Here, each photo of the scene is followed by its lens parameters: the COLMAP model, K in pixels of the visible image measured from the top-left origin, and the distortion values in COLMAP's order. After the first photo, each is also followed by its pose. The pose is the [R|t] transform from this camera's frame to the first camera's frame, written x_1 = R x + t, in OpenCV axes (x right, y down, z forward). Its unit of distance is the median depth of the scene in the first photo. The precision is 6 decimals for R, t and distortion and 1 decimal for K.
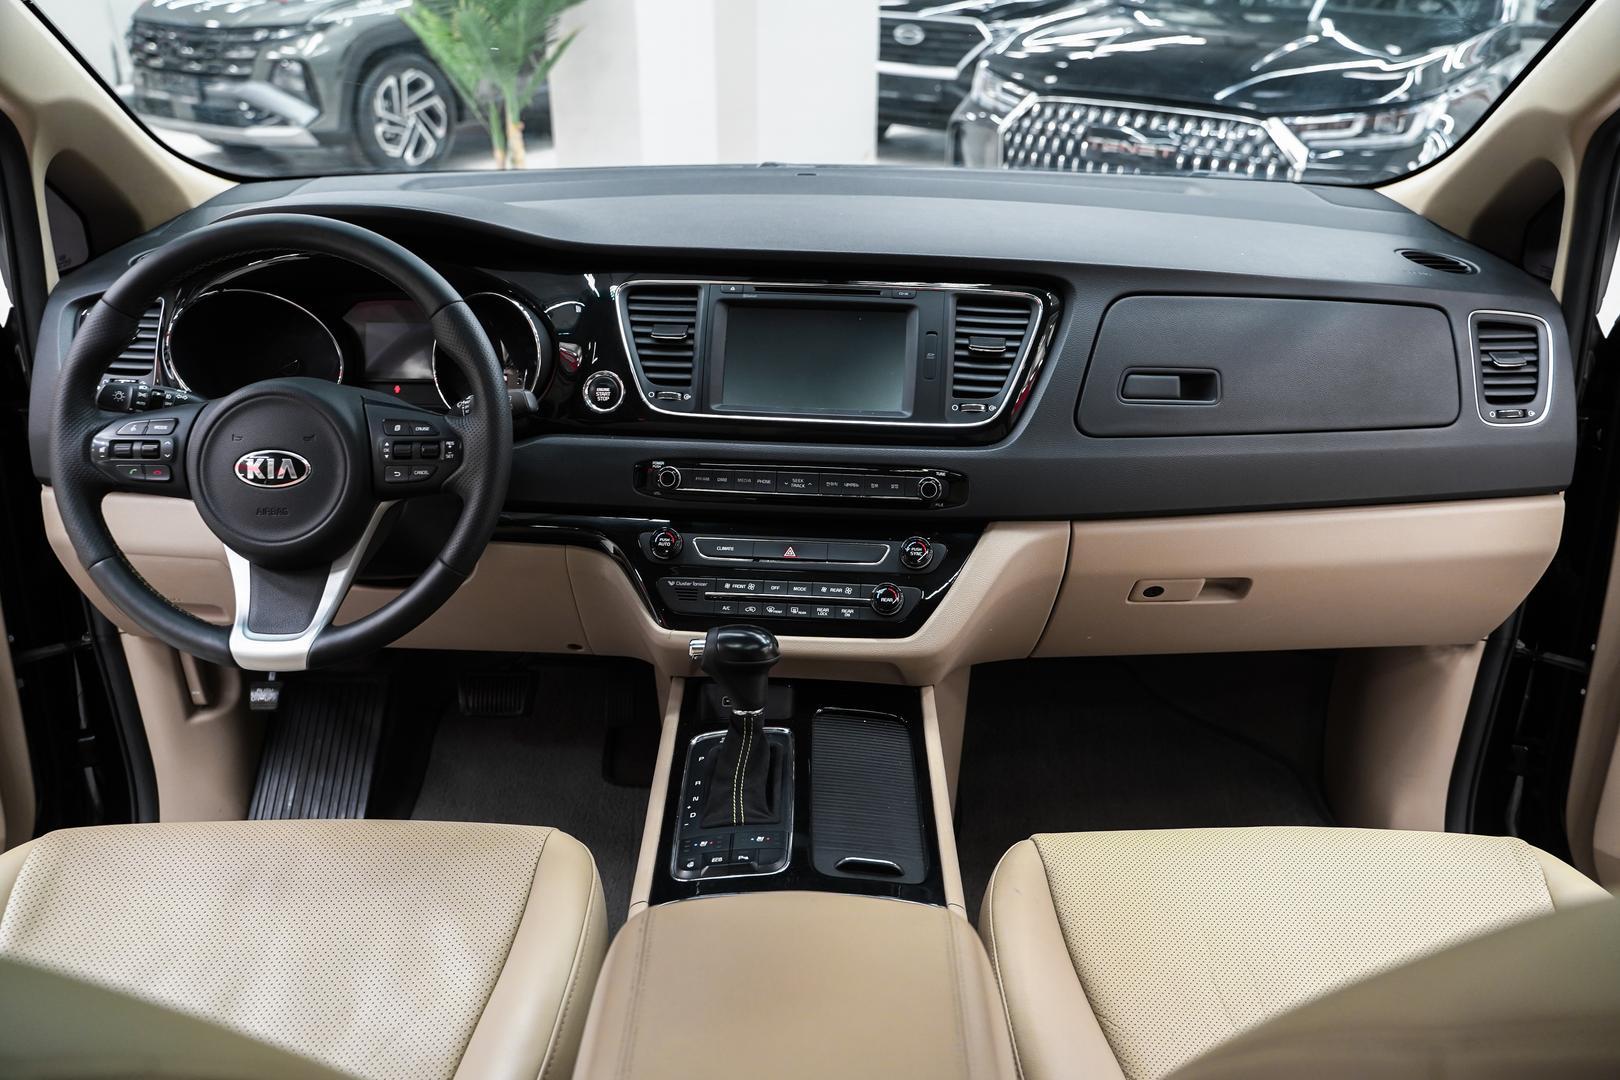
lens RADIAL K [[1281.9, 0, 798.3], [0, 1281.9, 537.8], [0, 0, 1]] dist [-0.014318, 0.010173]
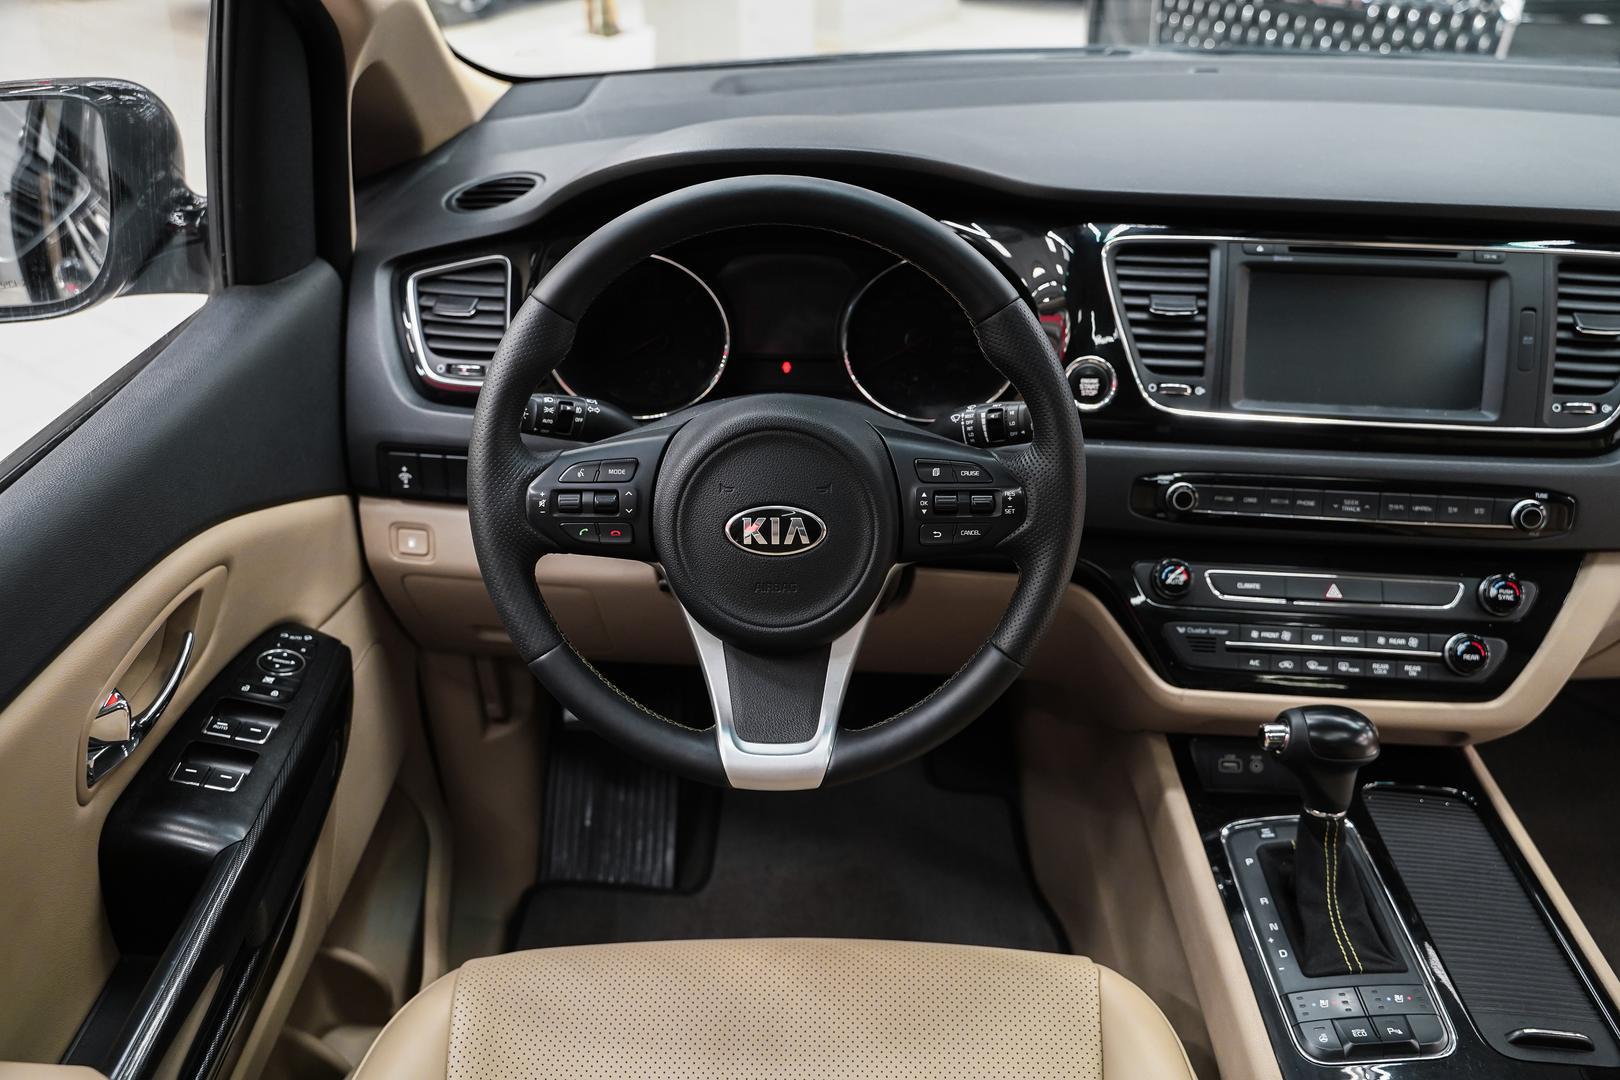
lens RADIAL K [[1281.9, 0, 798.3], [0, 1281.9, 537.8], [0, 0, 1]] dist [-0.014318, 0.010173]
pose [[0.999929, -0.001283, -0.011807, -0.345904], [0.002683, 0.992858, 0.119276, -0.123301], [0.011569, -0.119299, 0.992791, 0.229381]]
